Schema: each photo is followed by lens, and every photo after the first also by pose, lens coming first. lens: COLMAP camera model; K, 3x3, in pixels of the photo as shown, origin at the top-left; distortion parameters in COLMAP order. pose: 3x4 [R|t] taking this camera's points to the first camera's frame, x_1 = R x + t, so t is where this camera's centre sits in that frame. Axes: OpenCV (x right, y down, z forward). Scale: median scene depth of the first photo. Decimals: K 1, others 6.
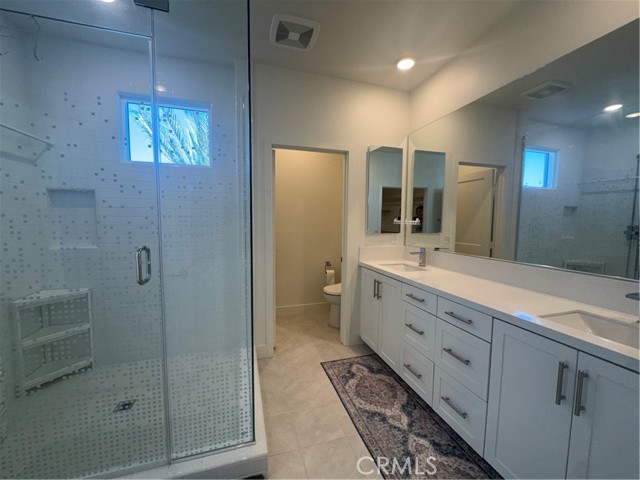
lens RADIAL K [[256.6, 0, 319.0], [0, 256.6, 240.3], [0, 0, 1]] dist [-0.000667, -0.000341]
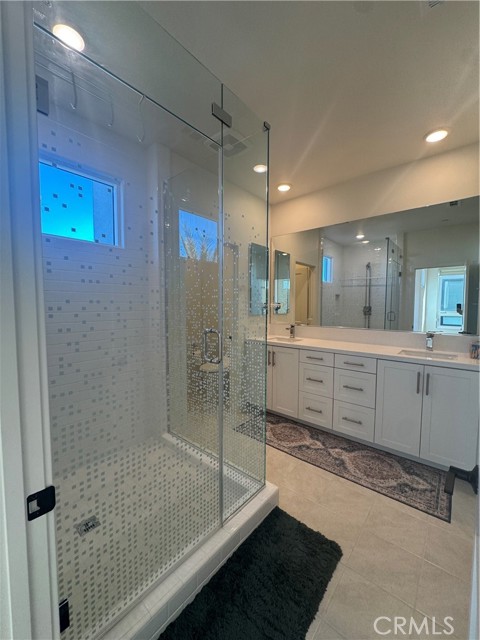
lens RADIAL K [[256.6, 0, 240.7], [0, 256.6, 319.8], [0, 0, 1]] dist [-0.000667, -0.000341]
pose [[0.844596, -0.038551, 0.534014, -0.737379], [0.046811, 0.998902, -0.001924, -0.006191], [-0.533353, 0.026623, 0.845473, 0.003006]]
